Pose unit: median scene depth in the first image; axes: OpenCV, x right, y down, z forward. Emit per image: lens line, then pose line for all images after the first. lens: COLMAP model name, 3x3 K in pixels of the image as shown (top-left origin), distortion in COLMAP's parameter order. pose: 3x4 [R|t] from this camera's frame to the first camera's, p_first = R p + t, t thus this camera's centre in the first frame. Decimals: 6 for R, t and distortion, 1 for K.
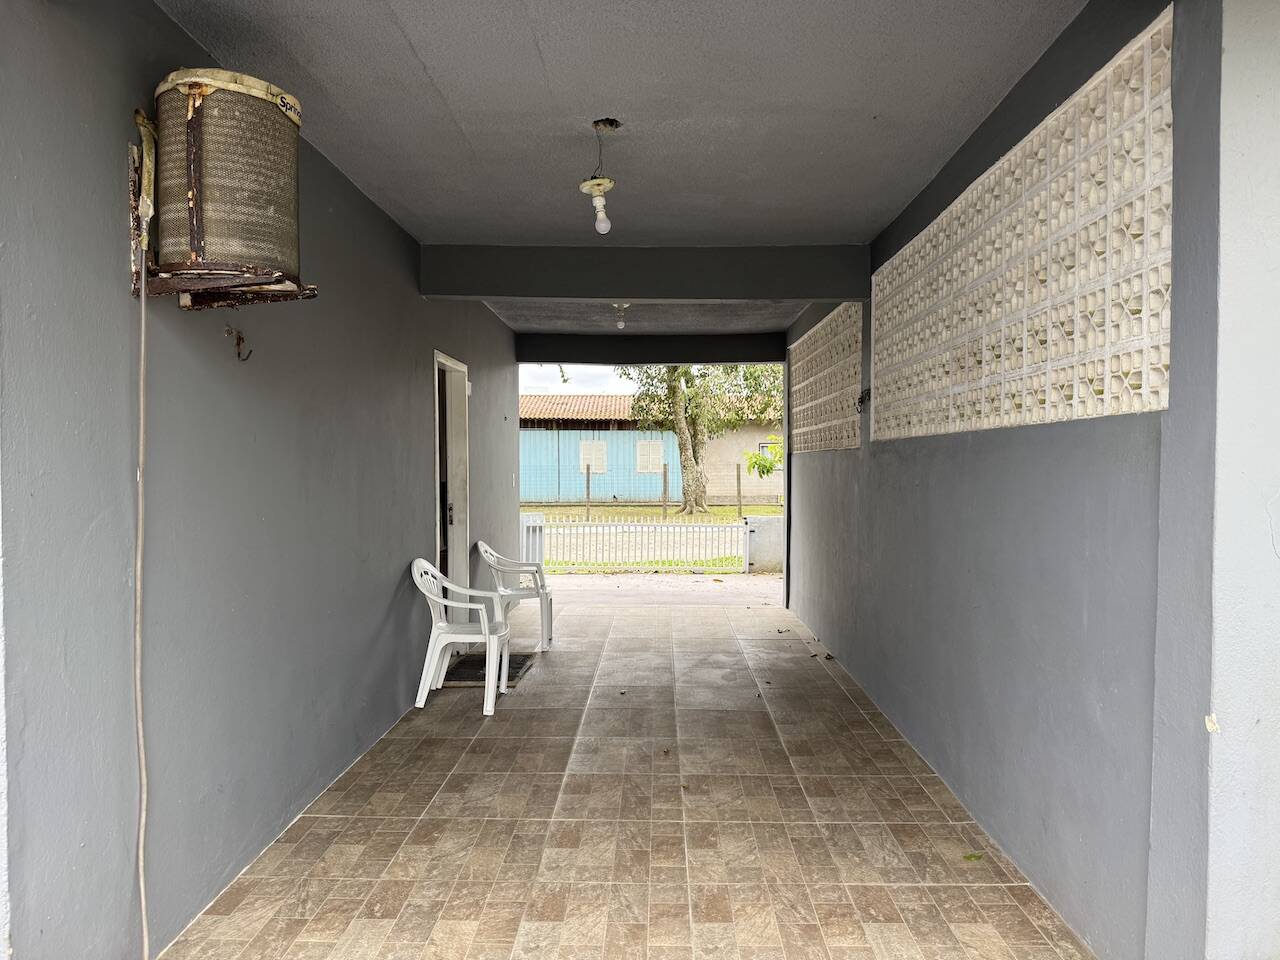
lens RADIAL K [[889.3, 0, 643.0], [0, 889.3, 486.1], [0, 0, 1]] dist [0.061571, -0.128562]
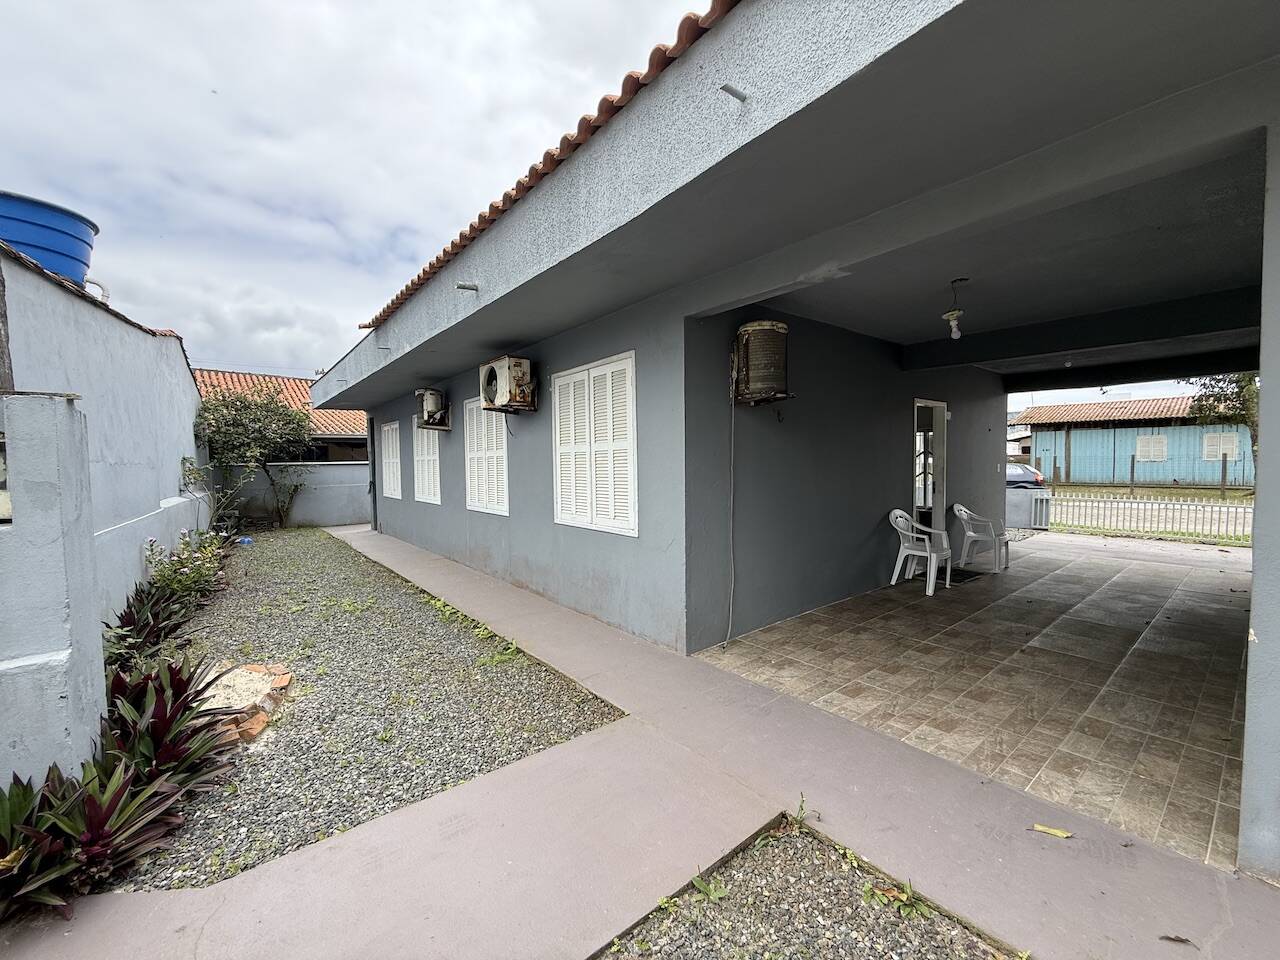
lens RADIAL K [[514.2, 0, 633.7], [0, 514.2, 478.4], [0, 0, 1]] dist [0.001770, -0.011025]
pose [[0.631112, 0.020546, -0.775419, 0.343929], [-0.006709, 0.999756, 0.021029, -0.006731], [0.775662, -0.008070, 0.631097, -0.195953]]
